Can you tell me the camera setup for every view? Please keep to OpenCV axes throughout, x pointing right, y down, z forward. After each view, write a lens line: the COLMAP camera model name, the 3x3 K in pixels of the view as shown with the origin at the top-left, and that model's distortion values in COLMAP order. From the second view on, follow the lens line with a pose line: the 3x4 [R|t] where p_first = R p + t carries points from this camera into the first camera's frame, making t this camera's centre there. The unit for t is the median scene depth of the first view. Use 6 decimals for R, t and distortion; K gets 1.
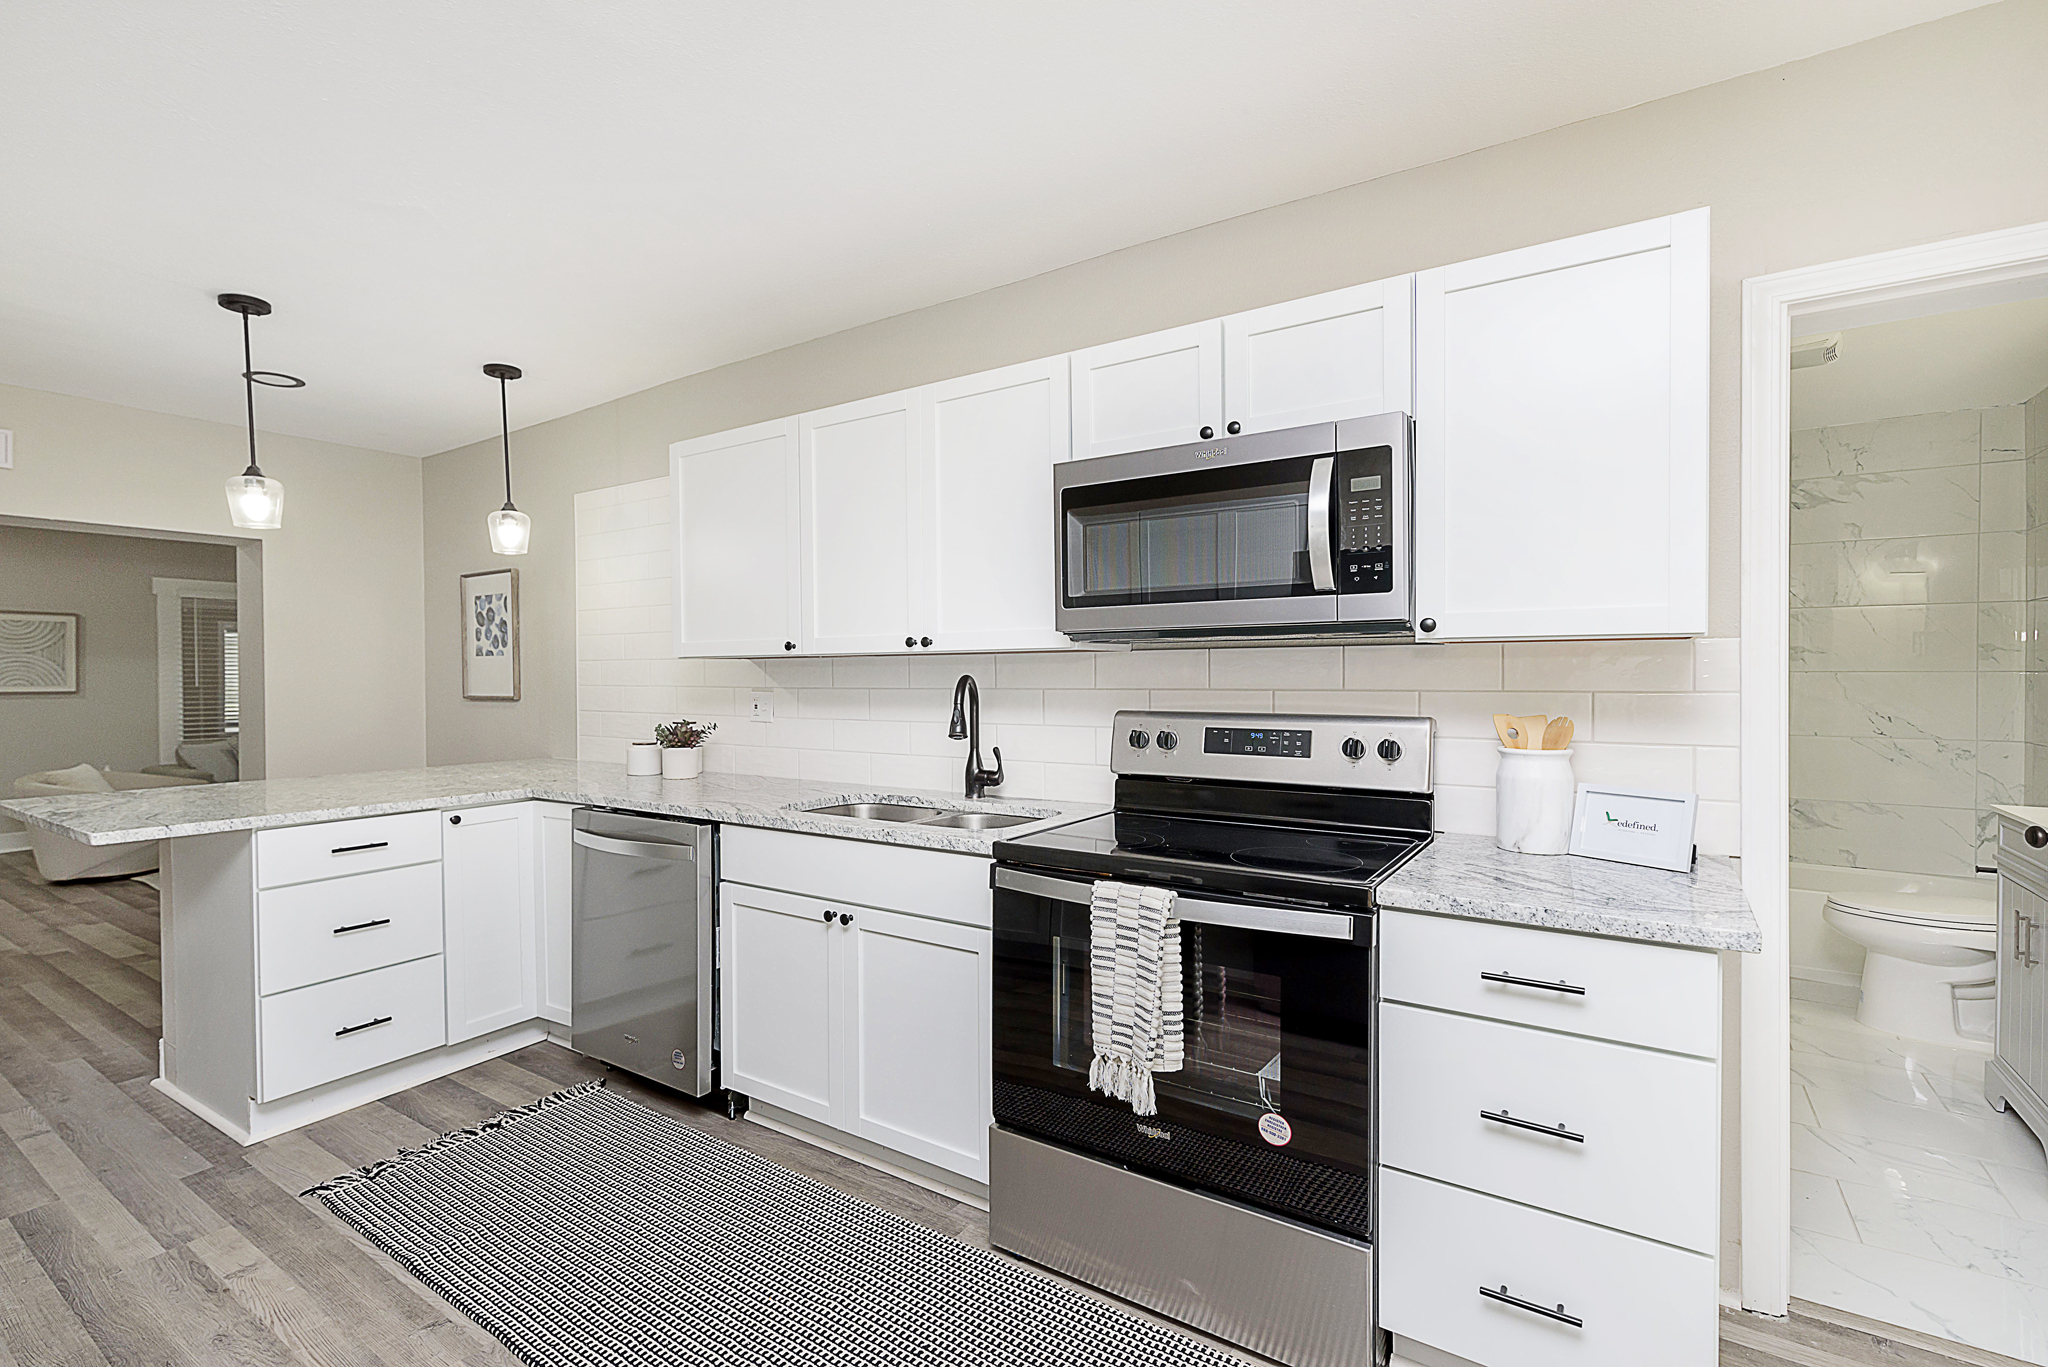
lens RADIAL K [[896.1, 0, 1128.3], [0, 896.1, 681.2], [0, 0, 1]] dist [0.002689, 0.000026]
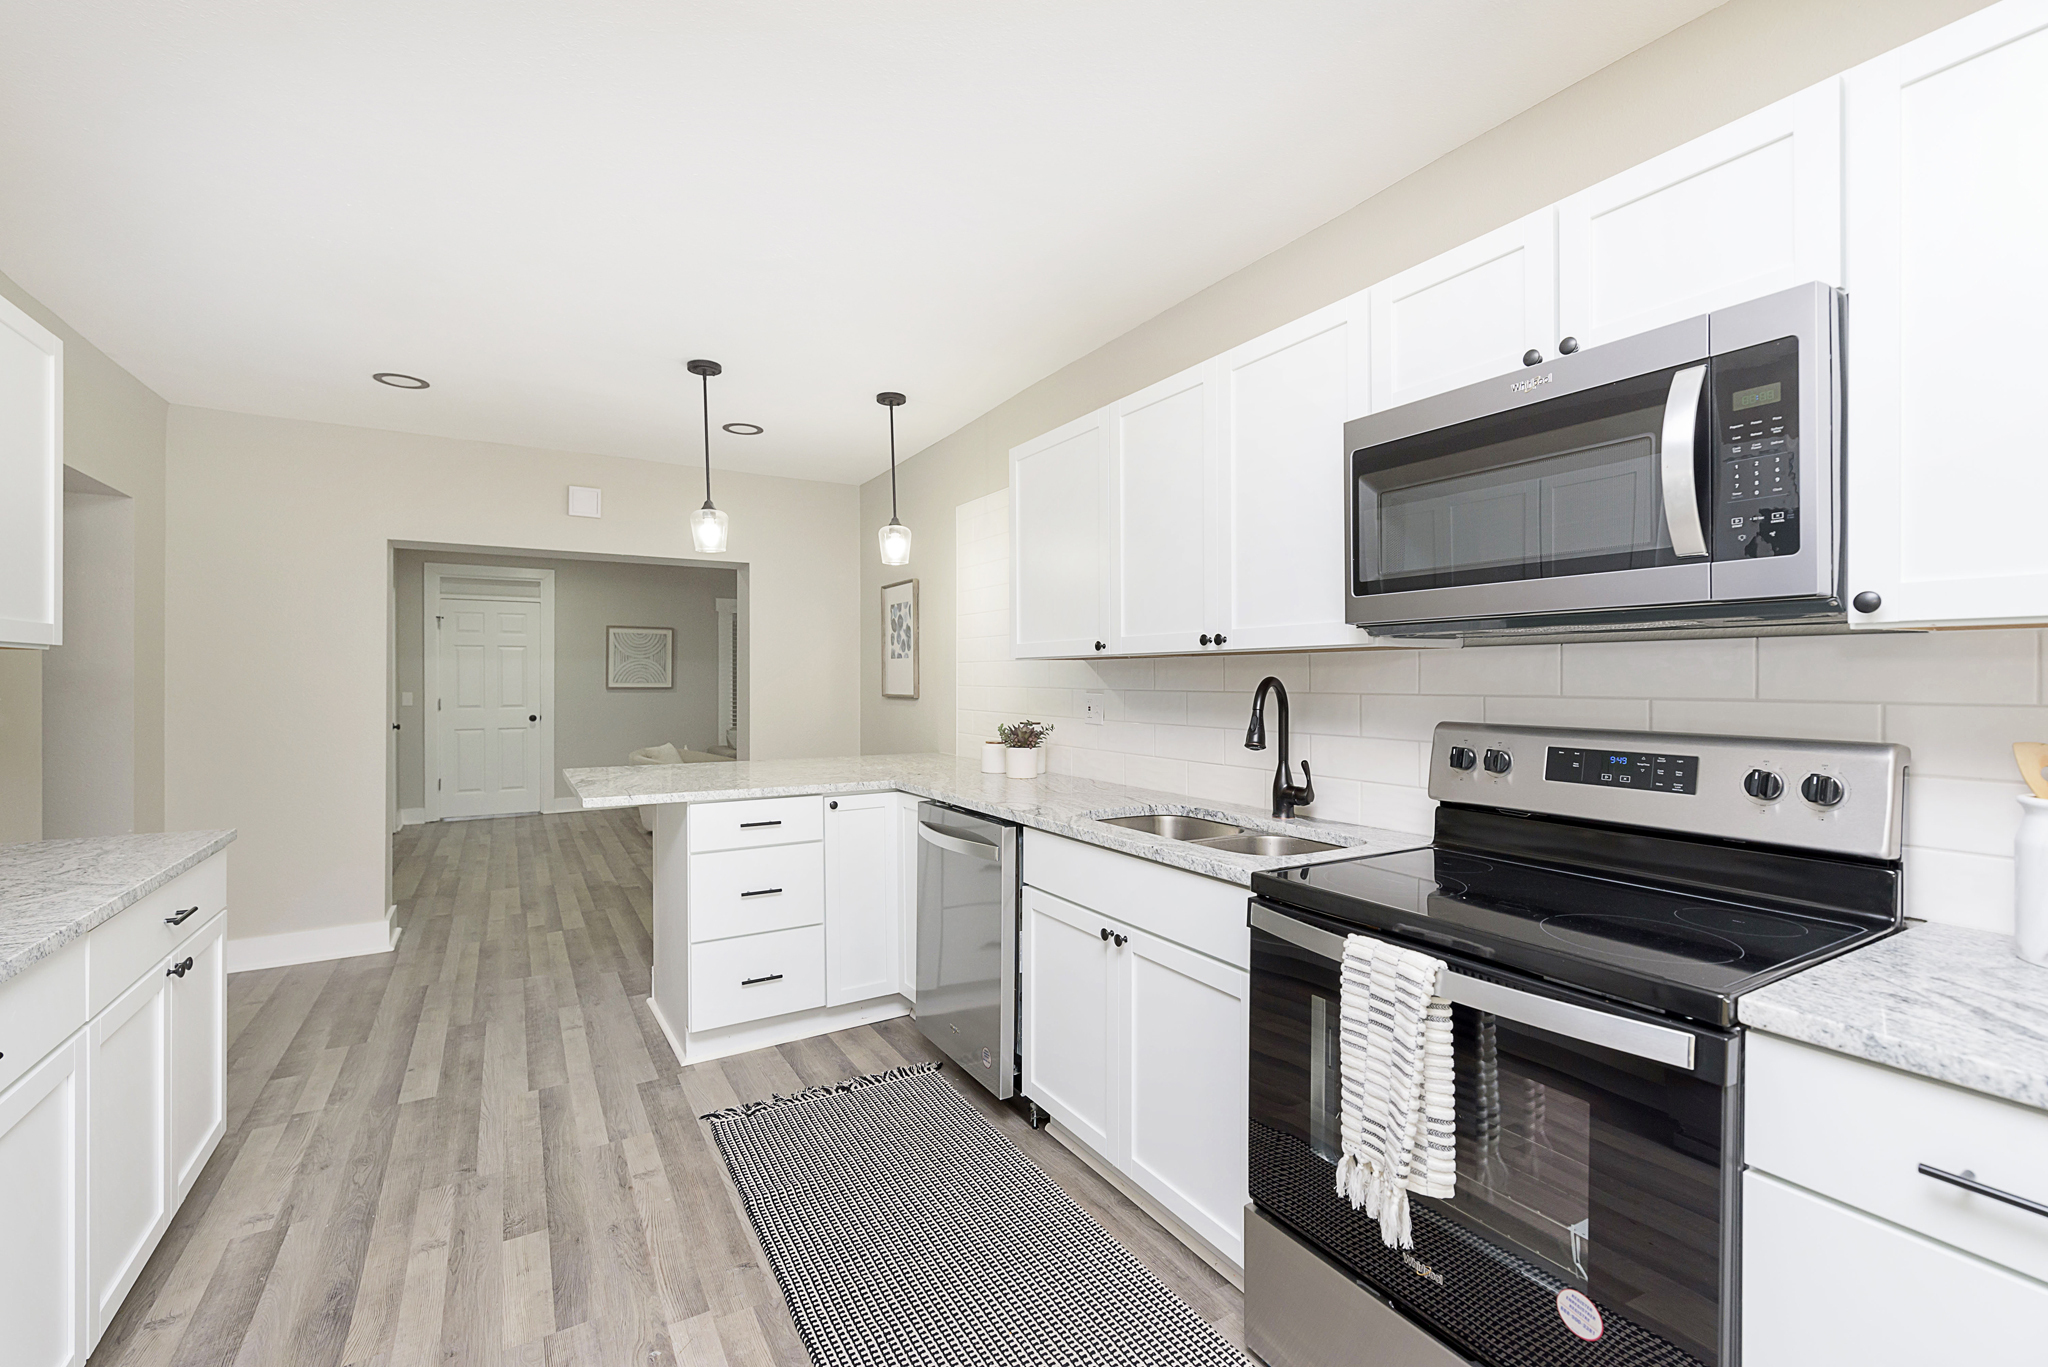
lens RADIAL K [[957.6, 0, 1135.7], [0, 957.6, 679.4], [0, 0, 1]] dist [0.000161, -0.000185]
pose [[0.901865, 0.006057, -0.431975, 0.123004], [-0.008907, 0.999950, -0.004575, 0.001192], [0.431926, 0.007974, 0.901874, 0.113408]]
